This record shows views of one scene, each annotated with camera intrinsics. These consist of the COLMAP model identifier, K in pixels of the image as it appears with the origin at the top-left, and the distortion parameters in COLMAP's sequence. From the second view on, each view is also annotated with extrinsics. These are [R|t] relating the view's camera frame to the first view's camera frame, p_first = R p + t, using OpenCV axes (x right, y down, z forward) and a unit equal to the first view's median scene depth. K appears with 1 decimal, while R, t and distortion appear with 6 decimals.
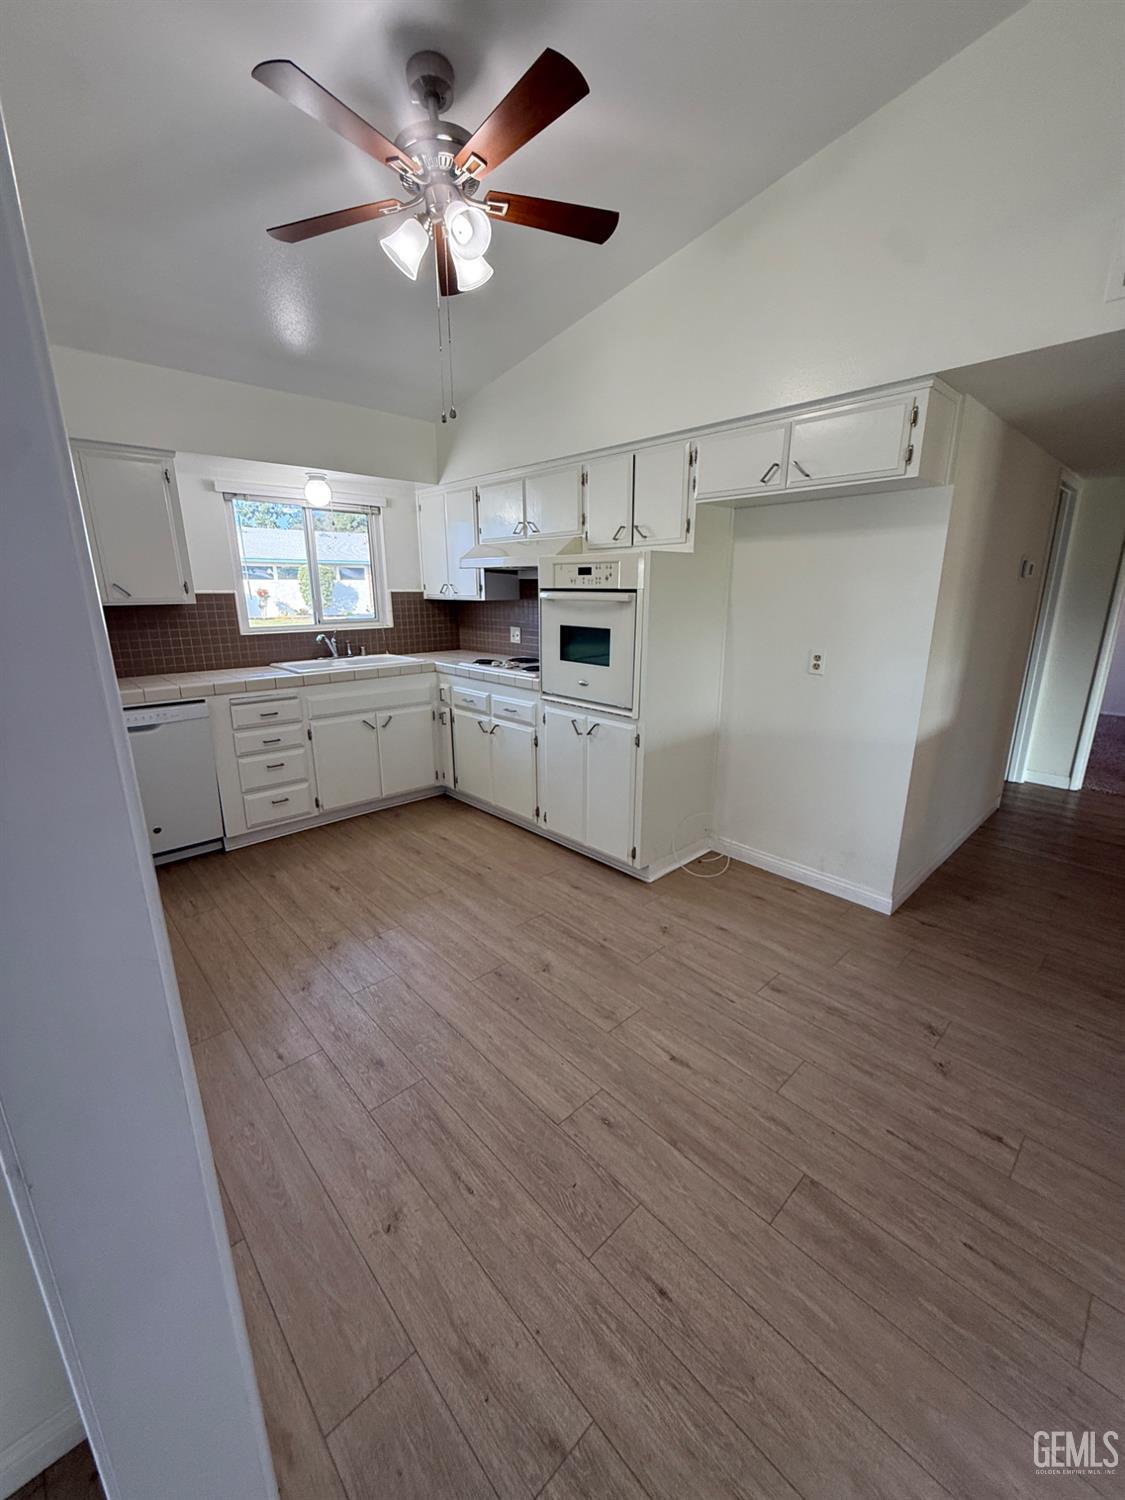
lens RADIAL K [[594.9, 0, 561.7], [0, 594.9, 745.5], [0, 0, 1]] dist [-0.000837, 0.000135]
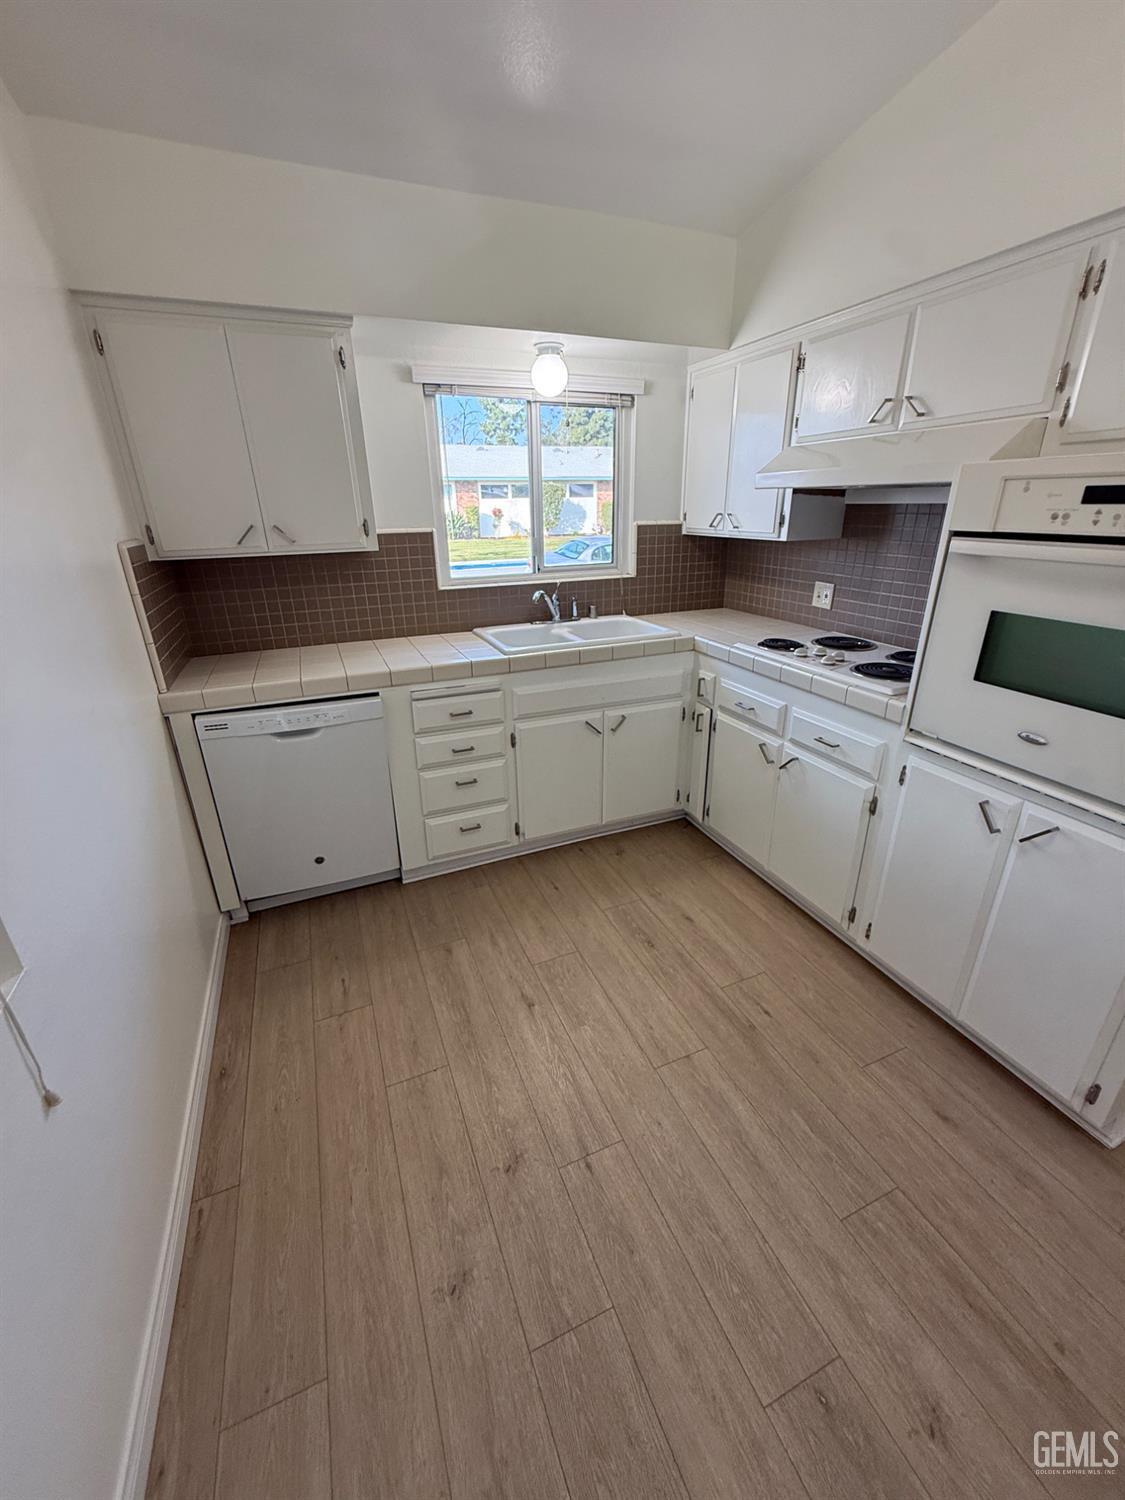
lens RADIAL K [[594.9, 0, 561.7], [0, 594.9, 745.5], [0, 0, 1]] dist [-0.000837, 0.000135]
pose [[0.936993, 0.118941, -0.328477, -0.126490], [-0.076001, 0.987138, 0.140647, -0.108066], [0.340981, -0.106821, 0.933981, 0.331830]]
